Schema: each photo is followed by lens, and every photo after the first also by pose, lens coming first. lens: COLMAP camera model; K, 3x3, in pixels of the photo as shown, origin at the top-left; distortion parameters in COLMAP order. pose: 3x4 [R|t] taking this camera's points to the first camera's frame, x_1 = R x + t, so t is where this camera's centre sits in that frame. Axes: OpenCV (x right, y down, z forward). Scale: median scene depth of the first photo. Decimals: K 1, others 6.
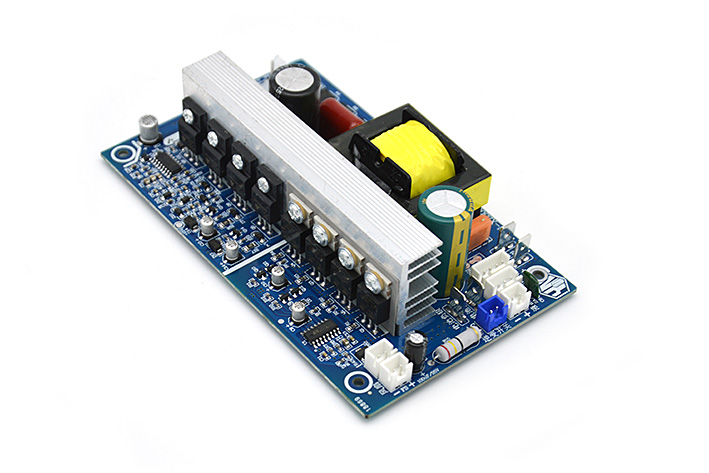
lens RADIAL K [[1588.1, 0, 356.0], [0, 1588.1, 268.4], [0, 0, 1]] dist [-0.010767, 0.000000]
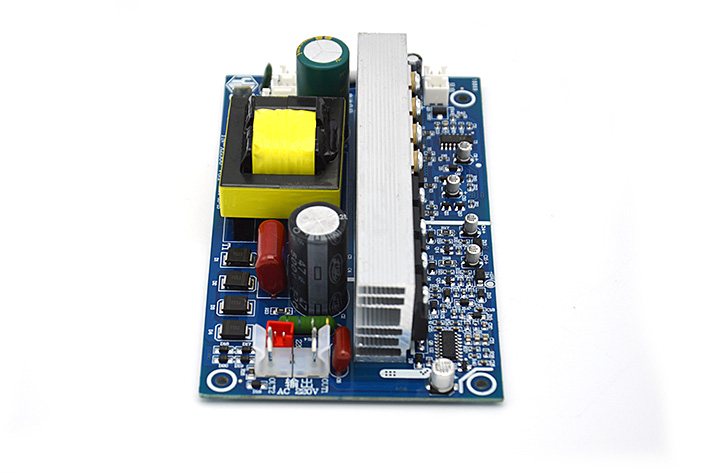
lens RADIAL K [[1764.0, 0, 352.4], [0, 1764.0, 237.4], [0, 0, 1]] dist [0.007164, 0.000000]
pose [[-0.773581, -0.477204, 0.416951, -0.471753], [0.423403, 0.100321, 0.900370, -1.004534], [-0.471489, 0.873047, 0.124444, 0.898688]]
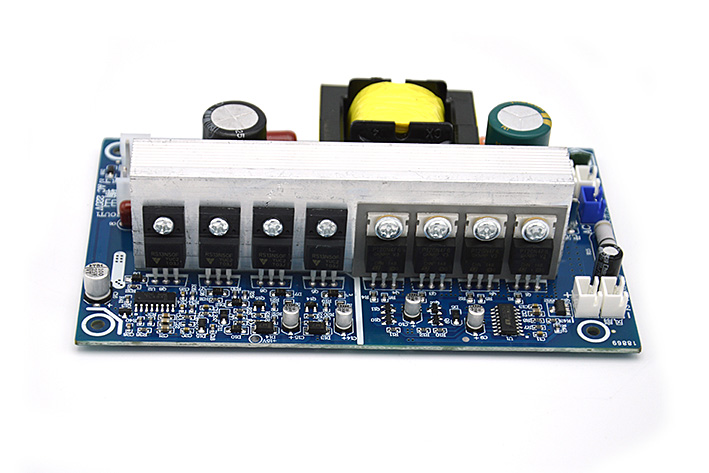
lens RADIAL K [[1764.0, 0, 354.3], [0, 1764.0, 235.8], [0, 0, 1]] dist [0.007164, 0.000000]
pose [[0.606316, -0.511983, 0.608486, -0.589554], [0.556134, 0.819932, 0.135744, -0.161151], [-0.568416, 0.256096, 0.781868, 0.288754]]
